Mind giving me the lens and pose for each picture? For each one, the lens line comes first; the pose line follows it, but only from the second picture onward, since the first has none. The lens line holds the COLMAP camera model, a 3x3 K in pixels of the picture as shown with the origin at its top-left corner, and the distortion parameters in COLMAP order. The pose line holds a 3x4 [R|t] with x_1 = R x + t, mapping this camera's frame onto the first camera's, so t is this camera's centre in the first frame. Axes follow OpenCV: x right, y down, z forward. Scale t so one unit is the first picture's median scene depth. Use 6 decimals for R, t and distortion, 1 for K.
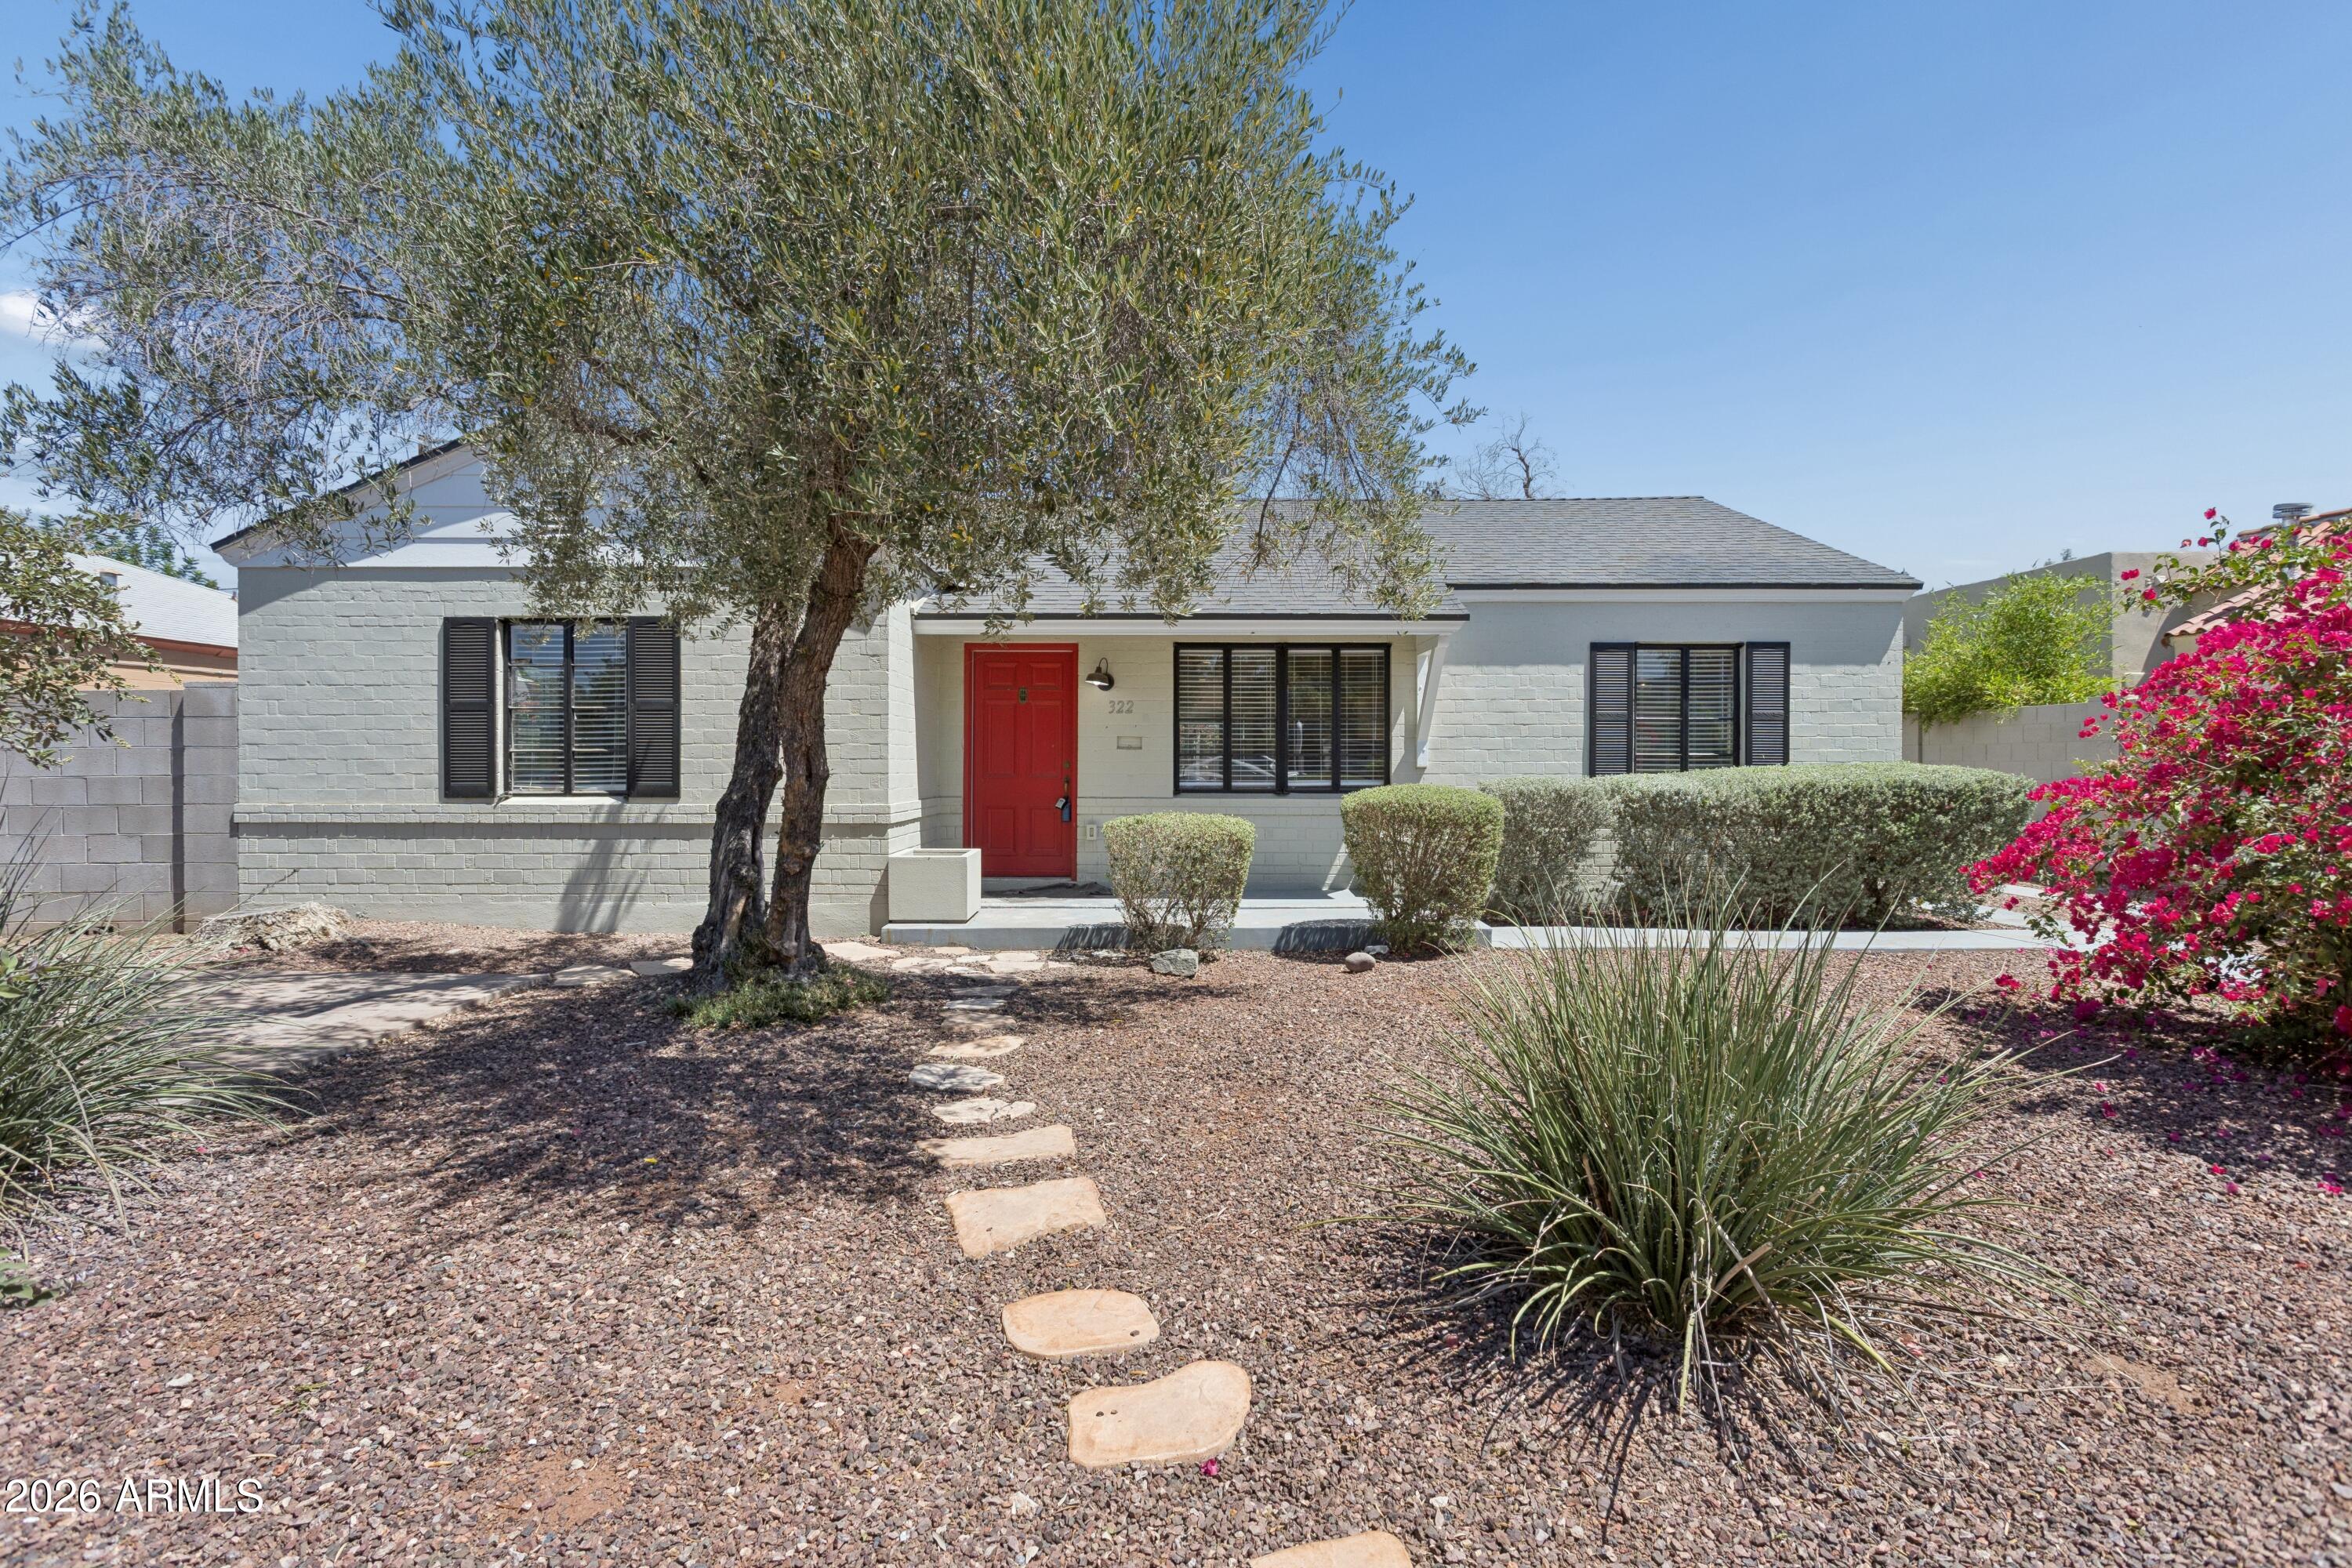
lens RADIAL K [[1132.1, 0, 1169.1], [0, 1132.1, 781.5], [0, 0, 1]] dist [-0.001785, 0.001605]
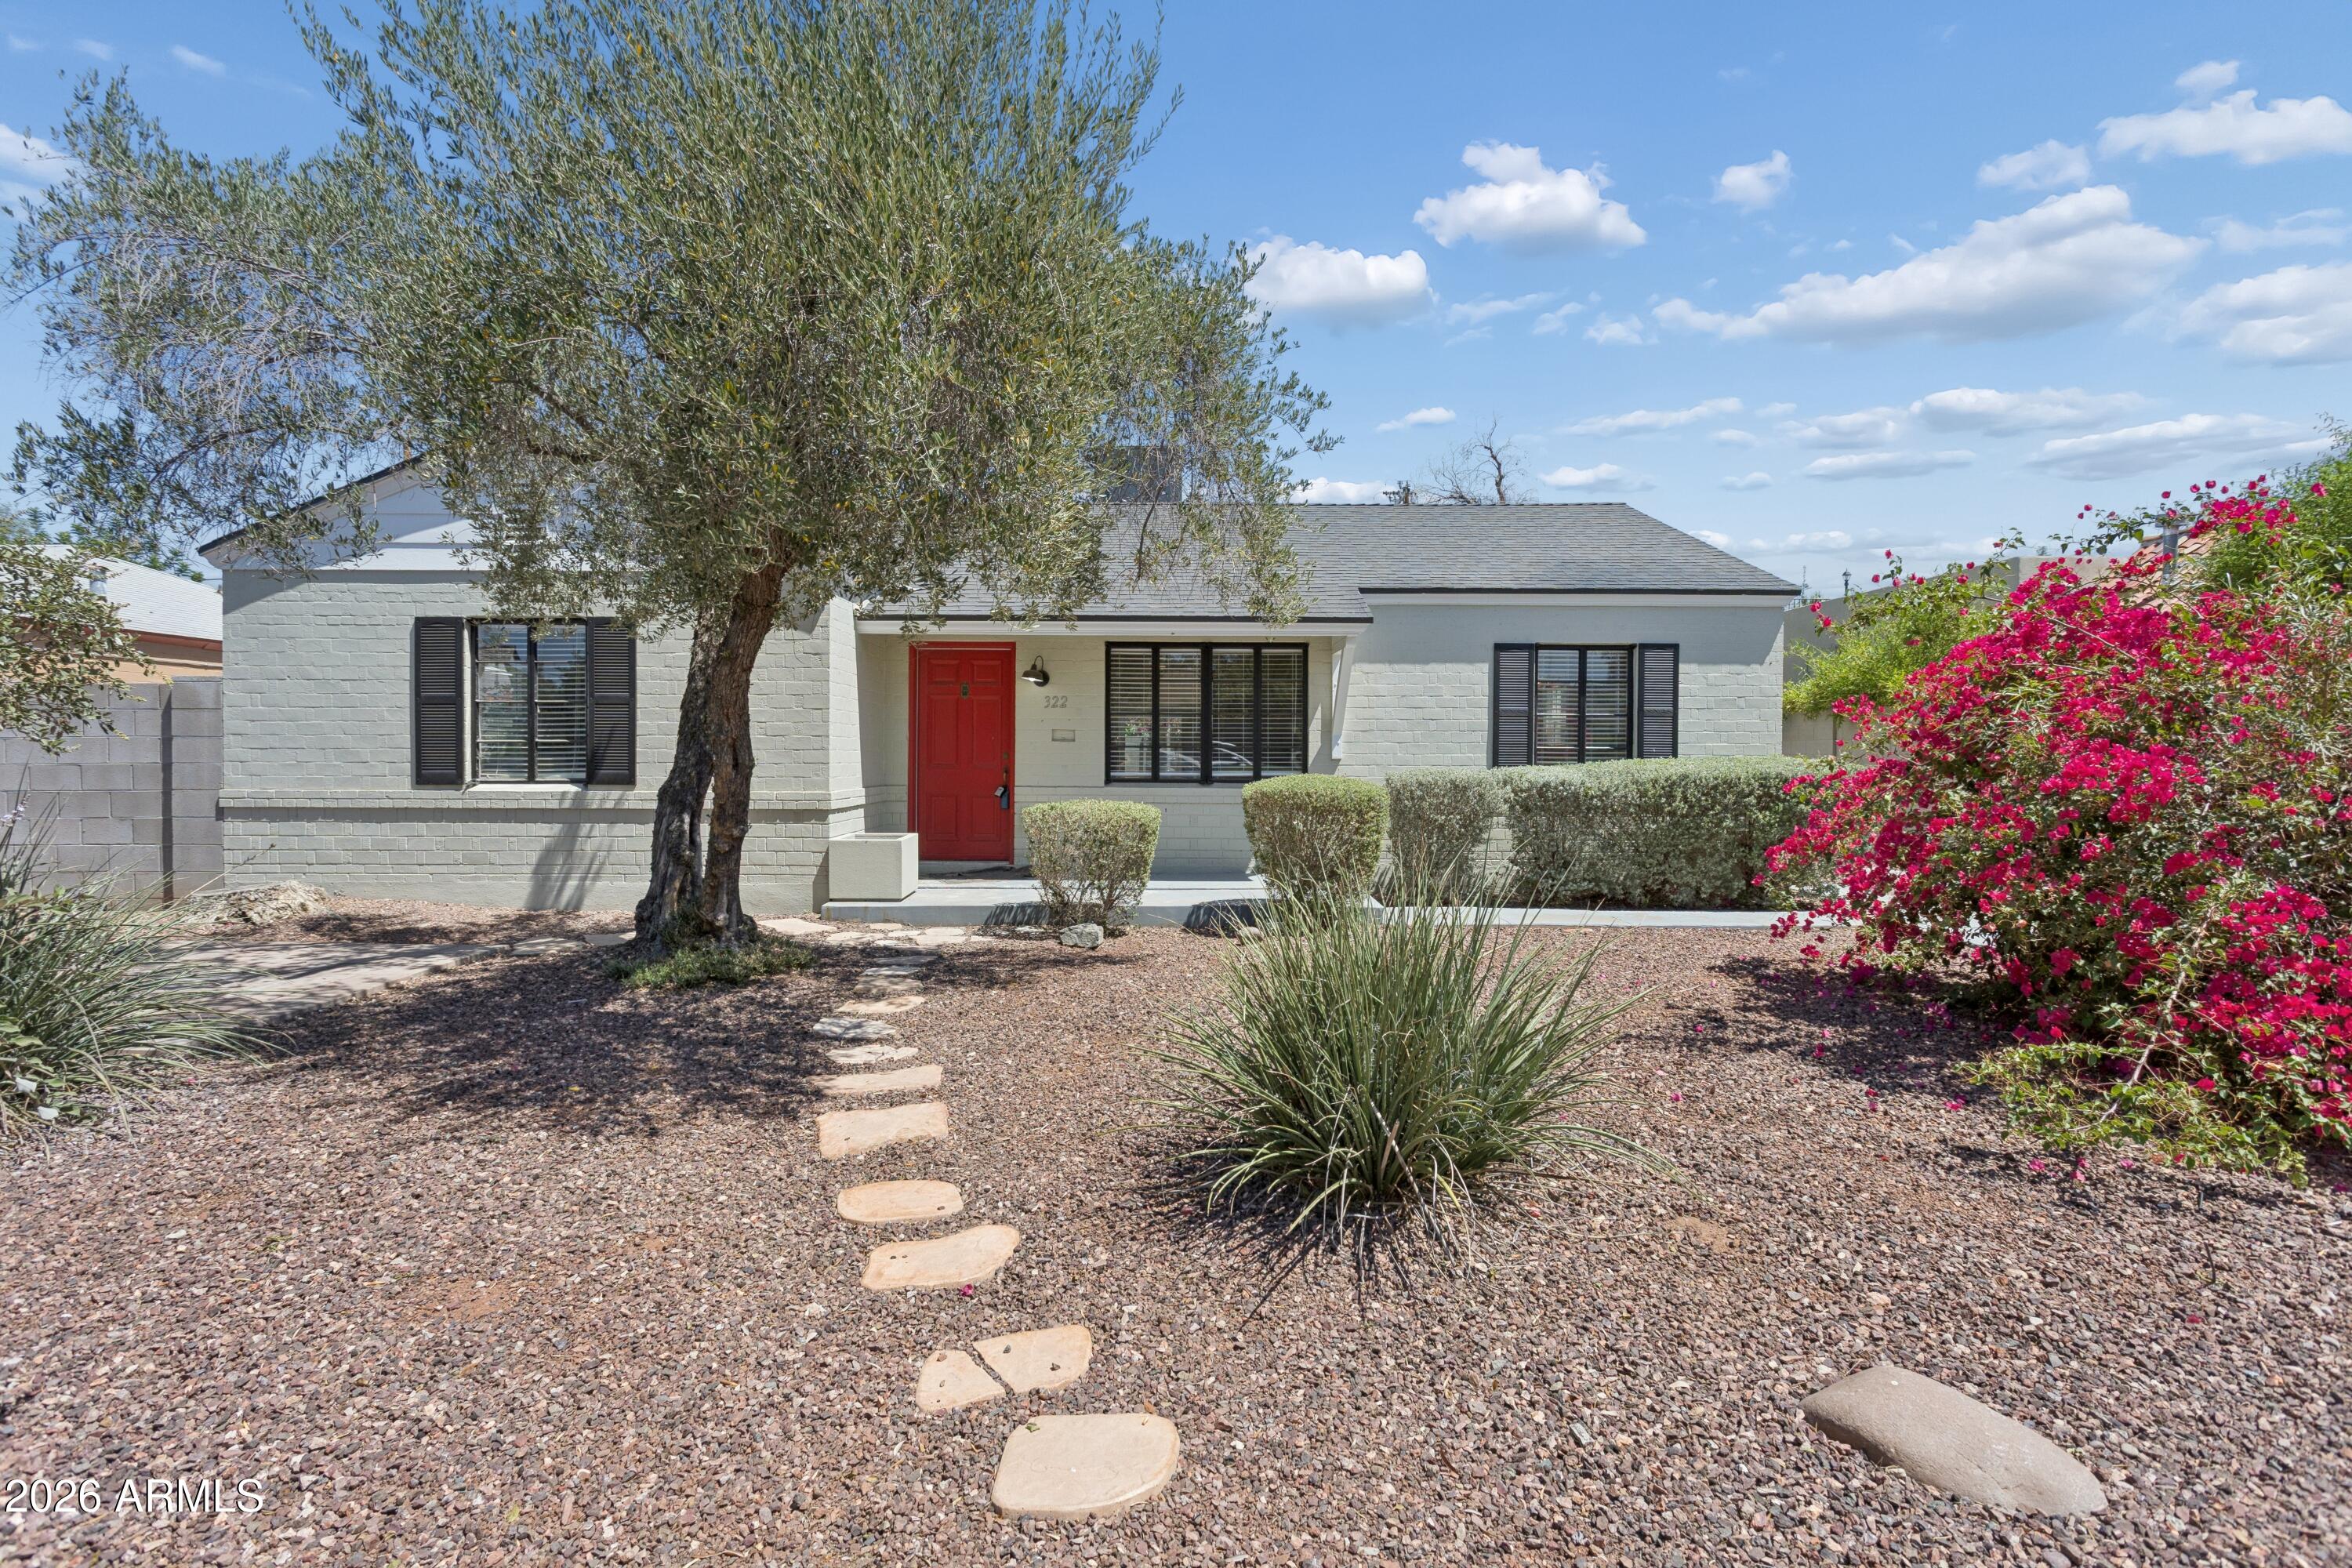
lens RADIAL K [[1136.1, 0, 1178.2], [0, 1136.1, 780.3], [0, 0, 1]] dist [-0.001289, 0.000325]
pose [[0.999944, 0.002882, 0.010199, 0.109008], [-0.002947, 0.999975, 0.006393, 0.002038], [-0.010180, -0.006423, 0.999928, -0.129887]]
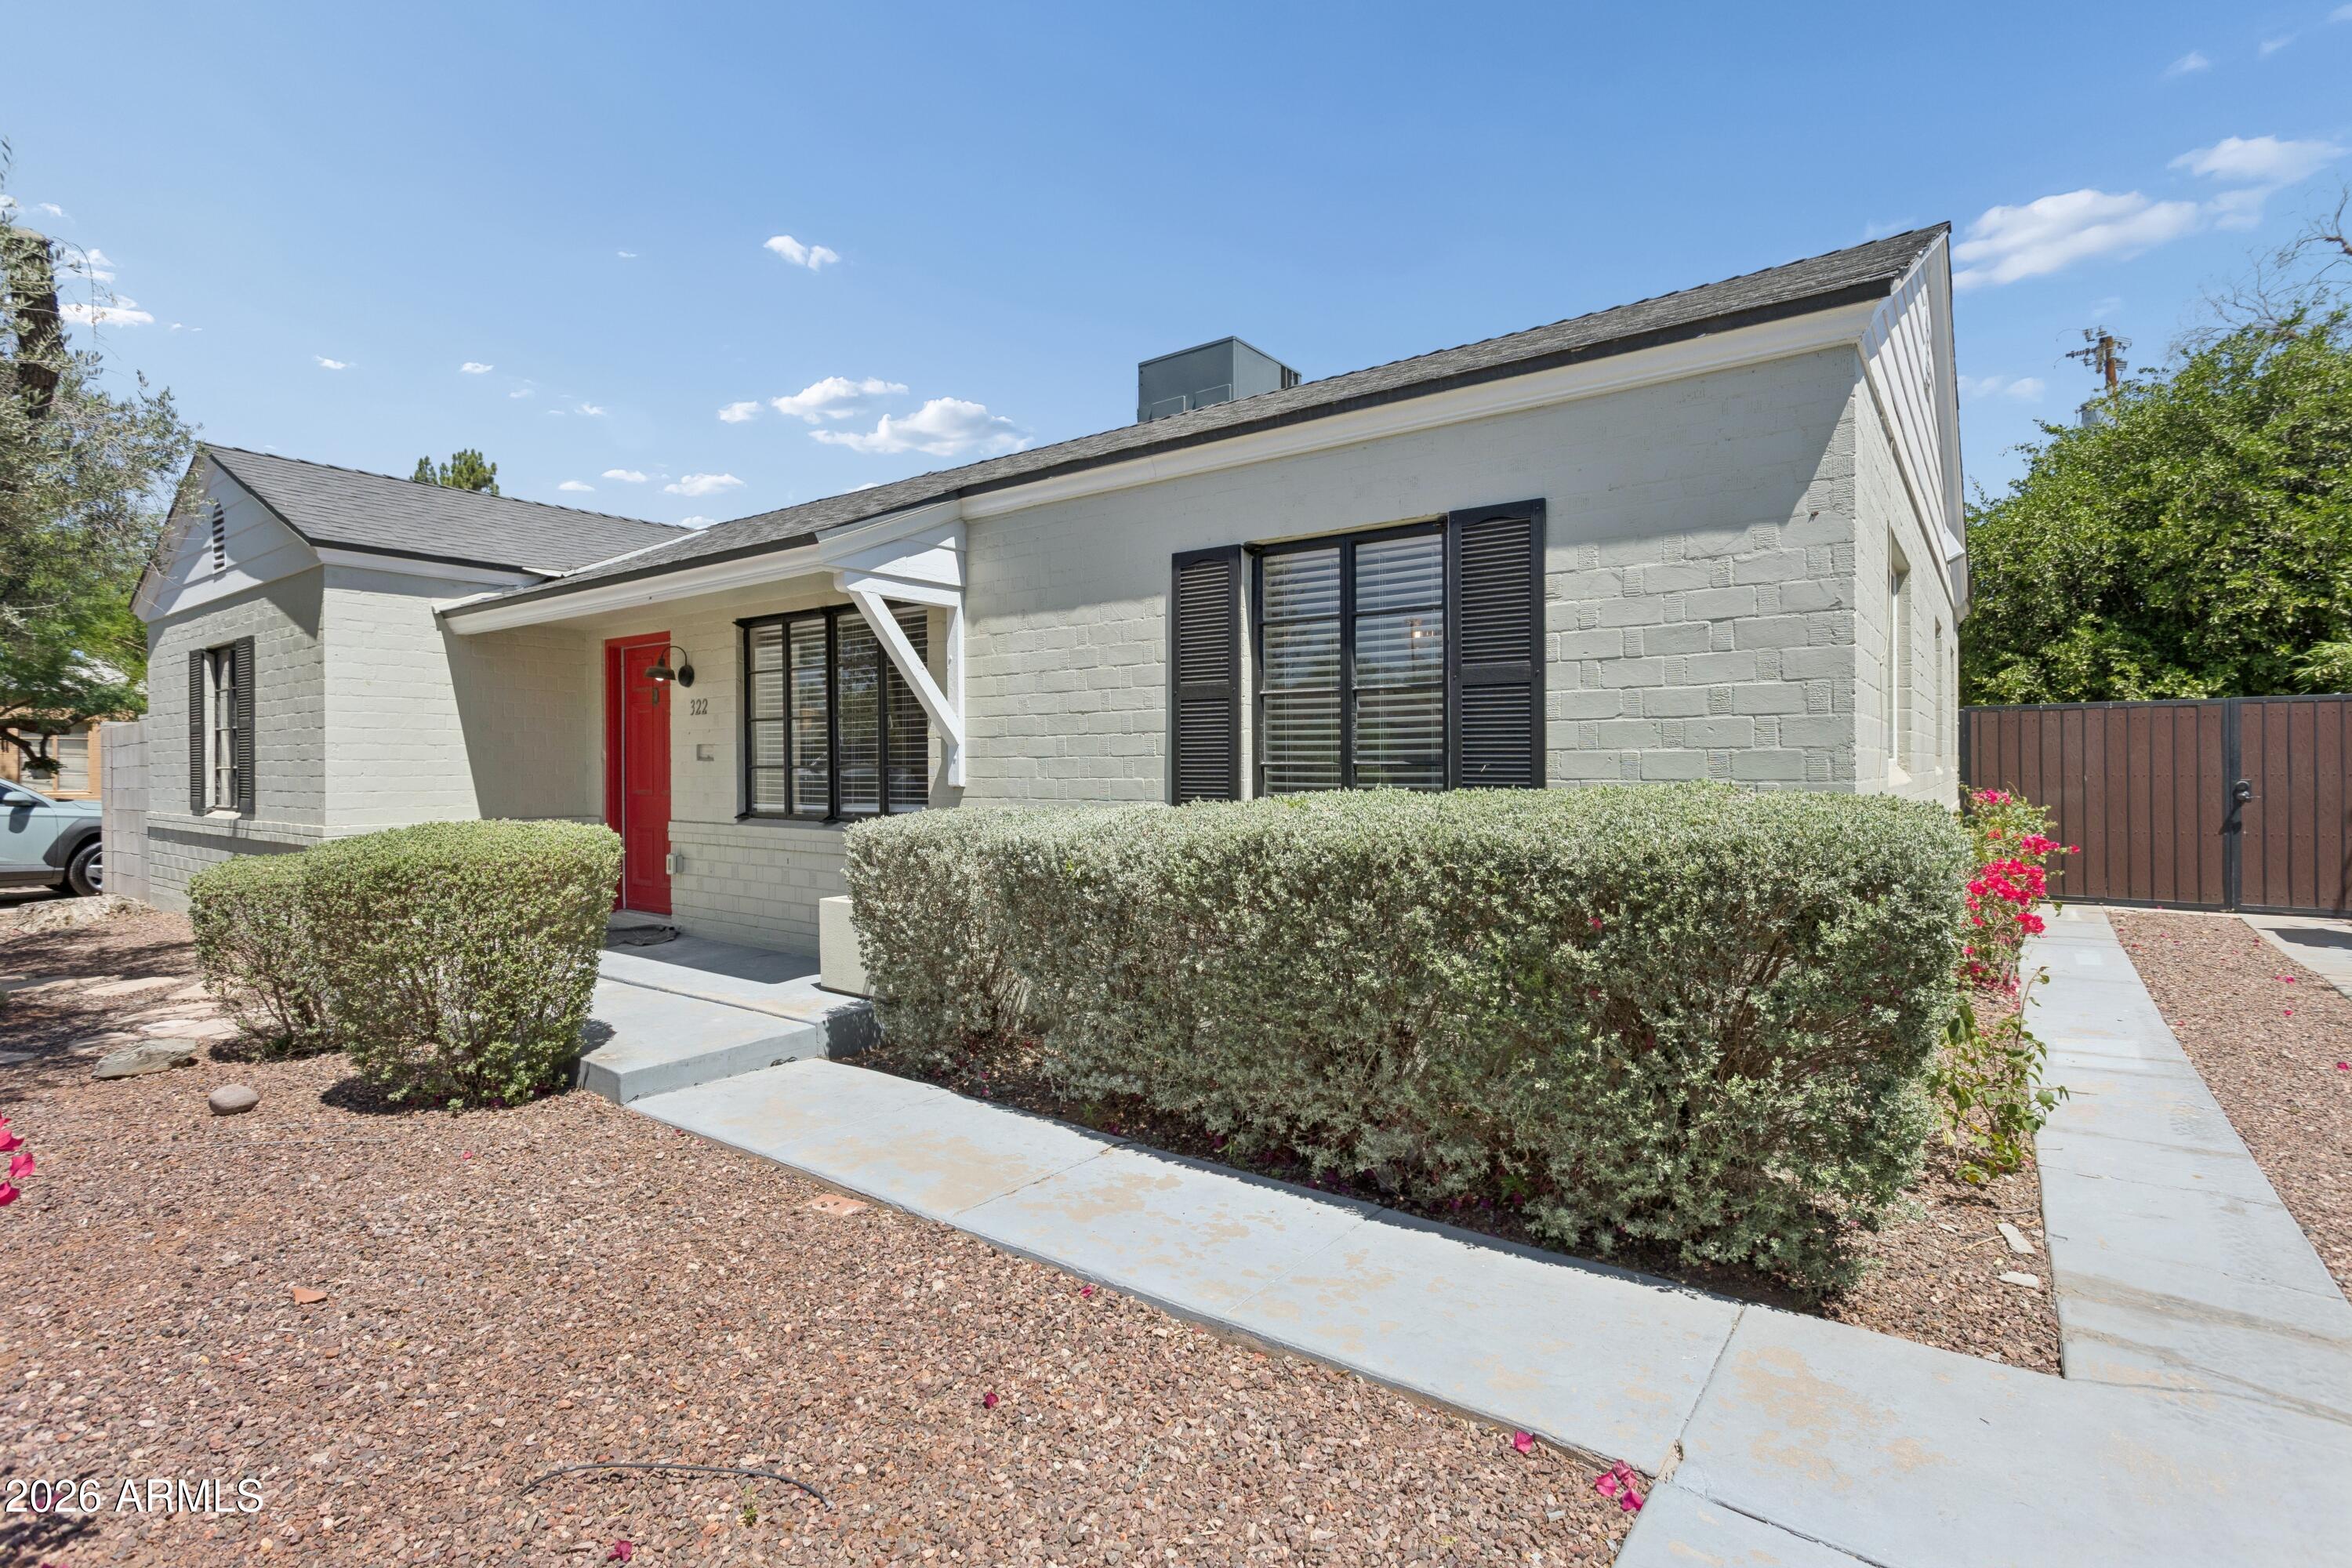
lens RADIAL K [[1132.1, 0, 1174.6], [0, 1132.1, 776.7], [0, 0, 1]] dist [-0.001785, 0.001605]
pose [[0.790922, 0.002195, -0.611913, 1.222004], [-0.004945, 0.999984, -0.002806, -0.029395], [0.611897, 0.005245, 0.790920, 1.013187]]
